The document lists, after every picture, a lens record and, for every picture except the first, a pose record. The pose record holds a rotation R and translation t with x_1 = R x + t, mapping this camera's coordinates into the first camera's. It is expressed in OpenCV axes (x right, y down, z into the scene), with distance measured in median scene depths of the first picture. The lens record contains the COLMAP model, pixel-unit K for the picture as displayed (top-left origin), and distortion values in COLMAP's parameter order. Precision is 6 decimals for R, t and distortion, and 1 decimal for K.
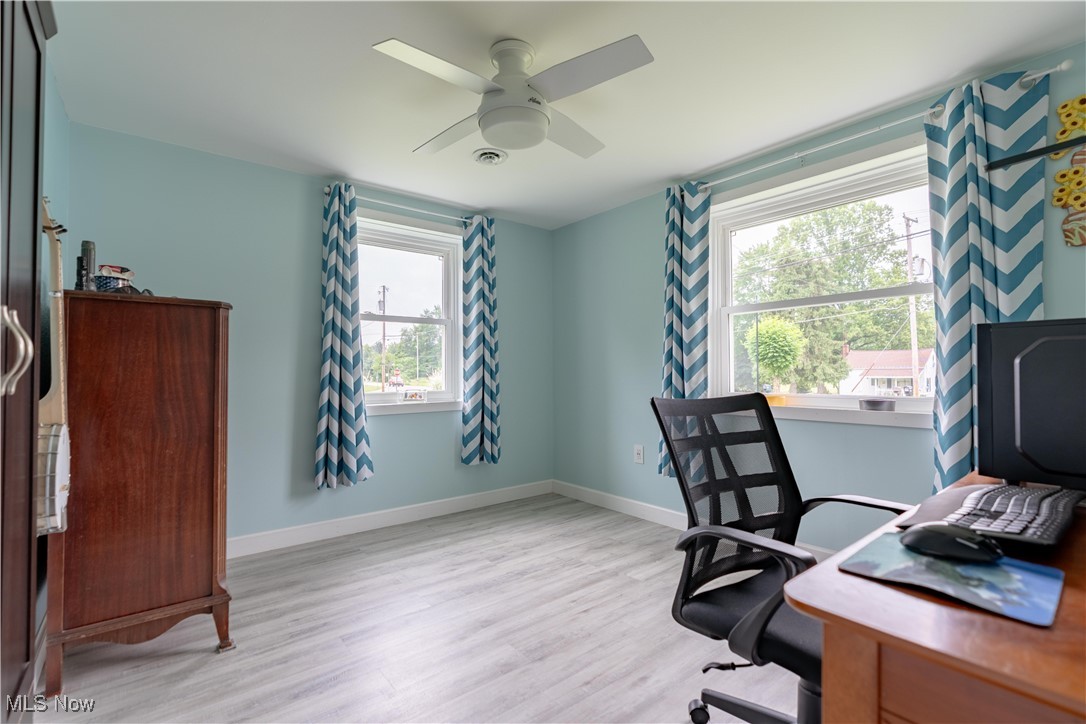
lens RADIAL K [[486.4, 0, 543.9], [0, 486.4, 364.6], [0, 0, 1]] dist [-0.004352, 0.000265]
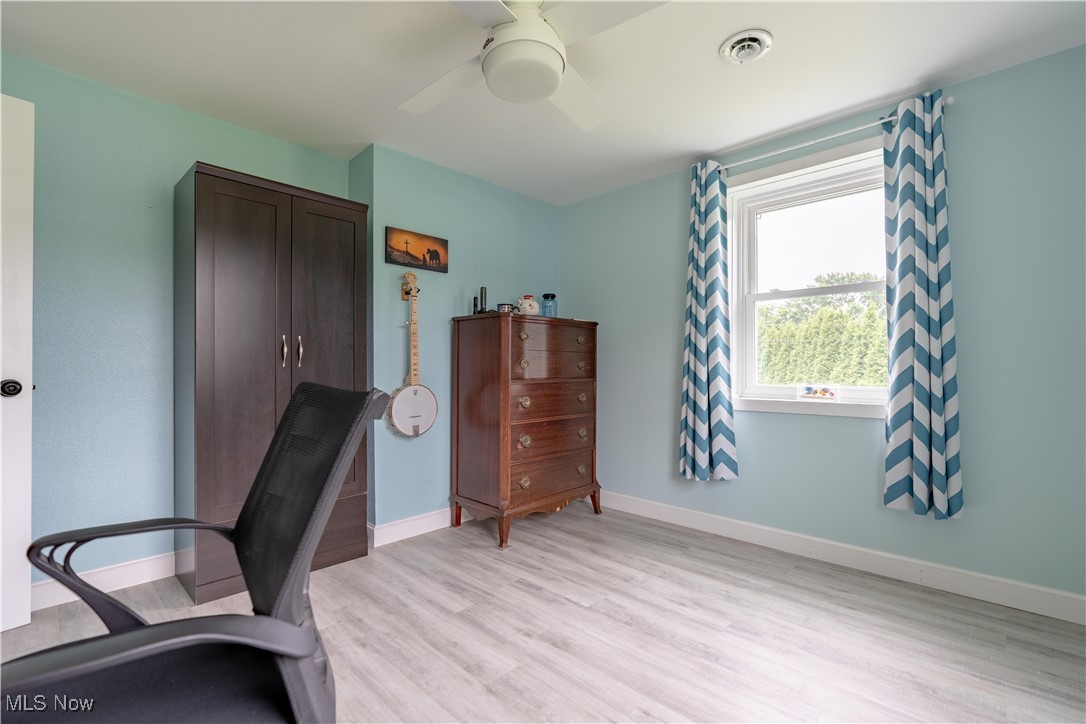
lens RADIAL K [[486.4, 0, 544.0], [0, 486.4, 362.4], [0, 0, 1]] dist [-0.004352, 0.000265]
pose [[0.119884, -0.003953, -0.992780, 0.508179], [0.015348, 0.999880, -0.002128, 0.016683], [0.992669, -0.014982, 0.119930, 0.590353]]
